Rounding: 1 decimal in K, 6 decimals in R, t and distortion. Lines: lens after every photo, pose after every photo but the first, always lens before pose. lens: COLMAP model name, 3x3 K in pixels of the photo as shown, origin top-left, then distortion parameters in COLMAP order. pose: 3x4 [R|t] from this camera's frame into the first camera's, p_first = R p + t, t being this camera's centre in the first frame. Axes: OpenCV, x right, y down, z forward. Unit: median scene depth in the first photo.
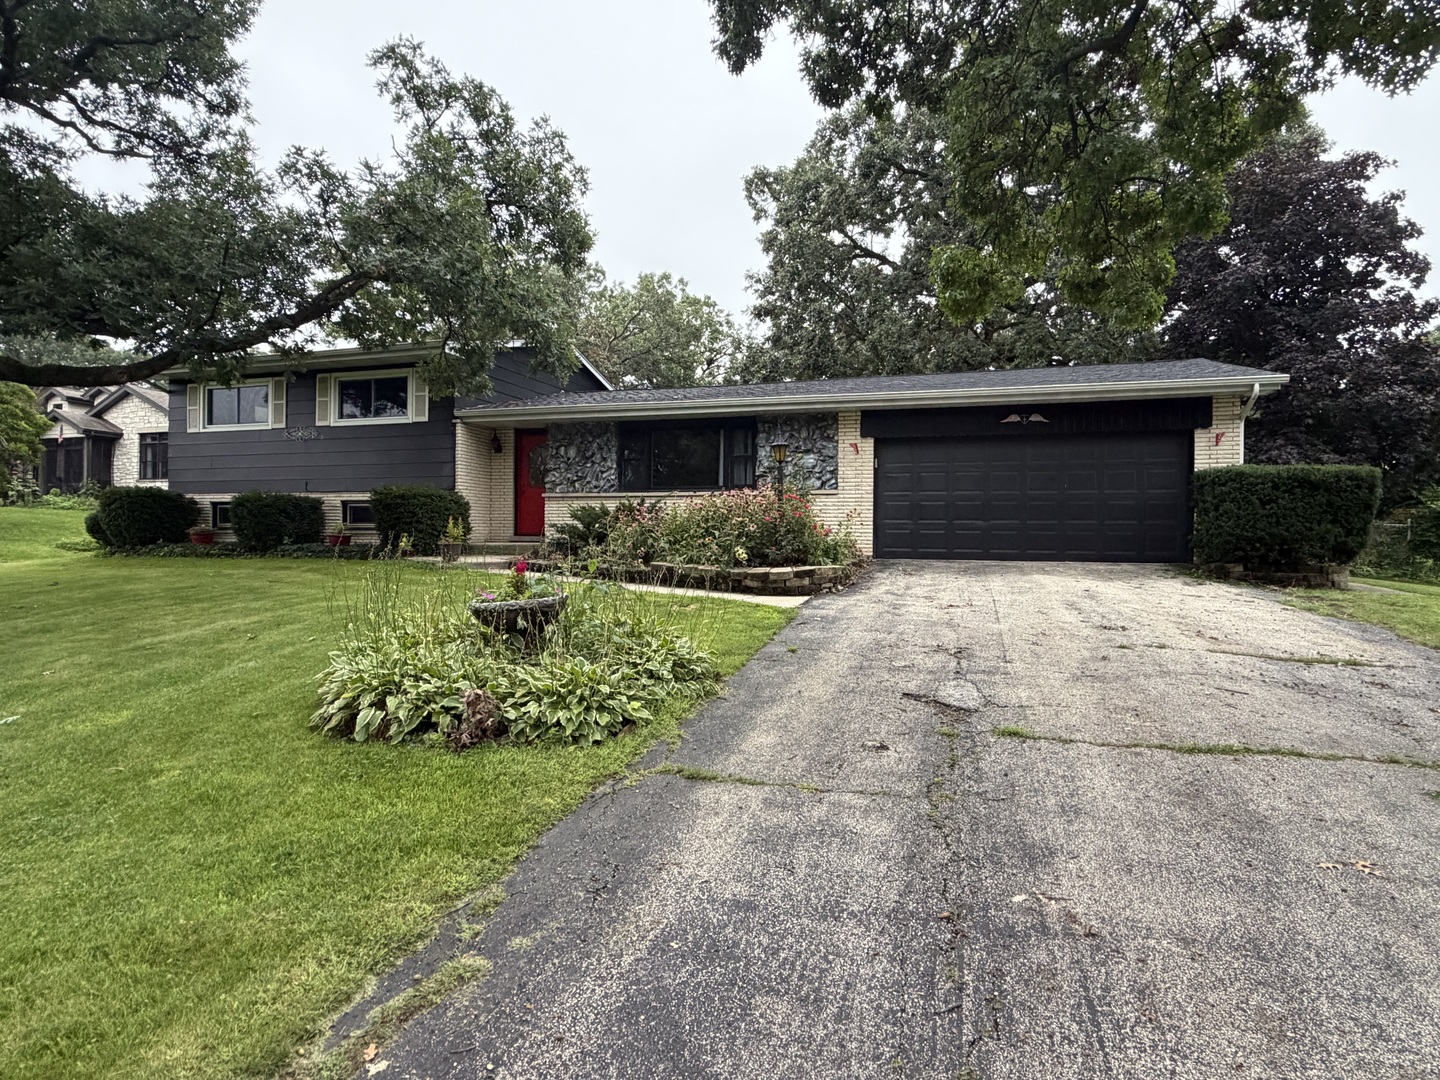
lens RADIAL K [[812.8, 0, 720.0], [0, 812.8, 540.0], [0, 0, 1]] dist [-0.019707, -0.000307]
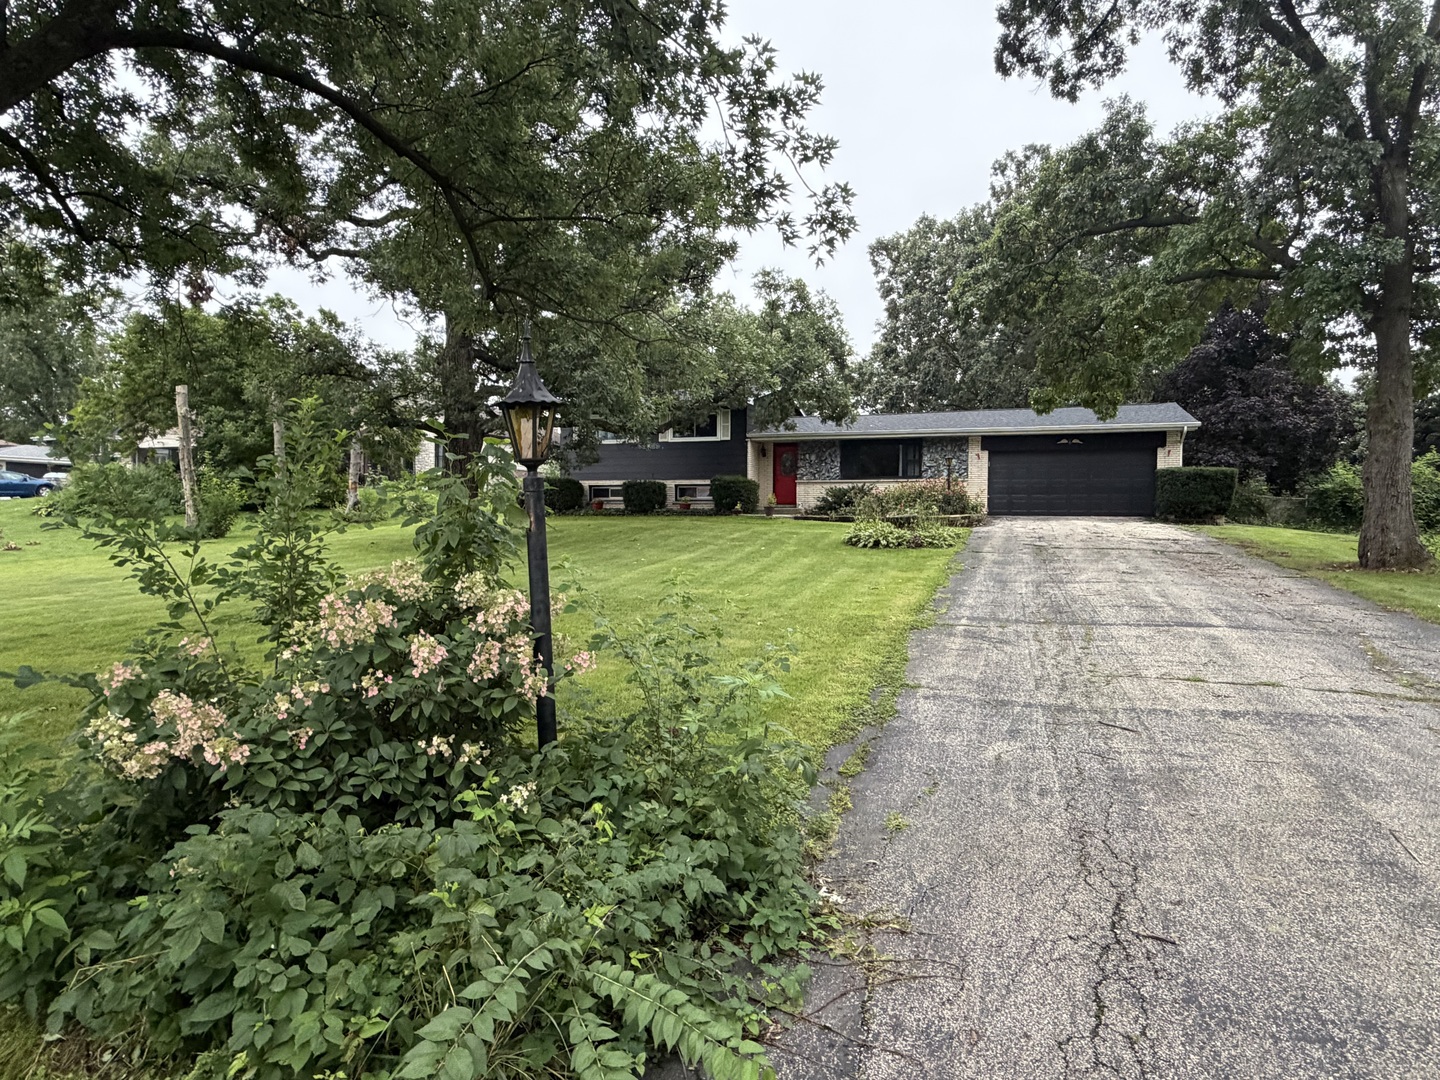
lens RADIAL K [[848.2, 0, 720.0], [0, 848.2, 540.0], [0, 0, 1]] dist [-0.000376, -0.000079]
pose [[0.998715, 0.002646, -0.050613, -0.318936], [-0.001667, 0.999811, 0.019388, 0.041736], [0.050655, -0.019278, 0.998530, -0.962137]]
